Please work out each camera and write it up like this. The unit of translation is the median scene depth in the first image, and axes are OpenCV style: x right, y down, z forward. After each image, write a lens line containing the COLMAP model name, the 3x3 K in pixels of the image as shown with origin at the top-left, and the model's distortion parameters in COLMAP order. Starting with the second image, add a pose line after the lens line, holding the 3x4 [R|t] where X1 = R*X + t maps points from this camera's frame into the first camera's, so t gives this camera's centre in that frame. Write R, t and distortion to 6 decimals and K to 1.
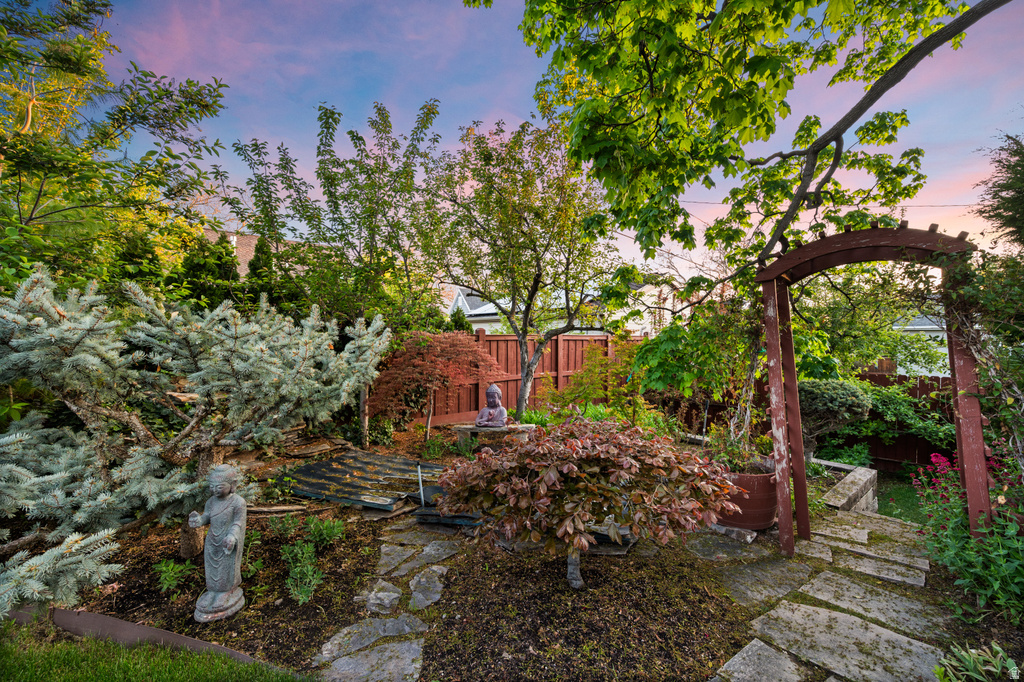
lens RADIAL K [[415.8, 0, 514.9], [0, 415.8, 343.3], [0, 0, 1]] dist [0.001102, -0.000044]
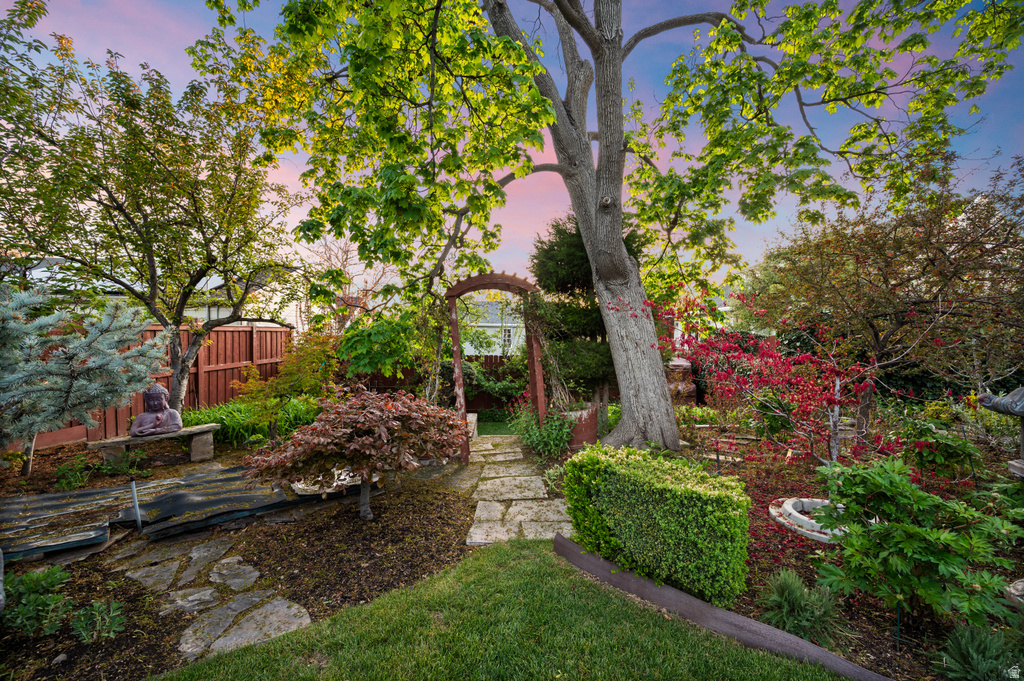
lens RADIAL K [[407.2, 0, 507.6], [0, 407.2, 337.3], [0, 0, 1]] dist [-0.000344, 0.000056]
pose [[0.621163, -0.003382, 0.783674, -0.279082], [-0.002895, 0.999974, 0.006611, -0.003163], [-0.783676, -0.006375, 0.621137, -0.070872]]
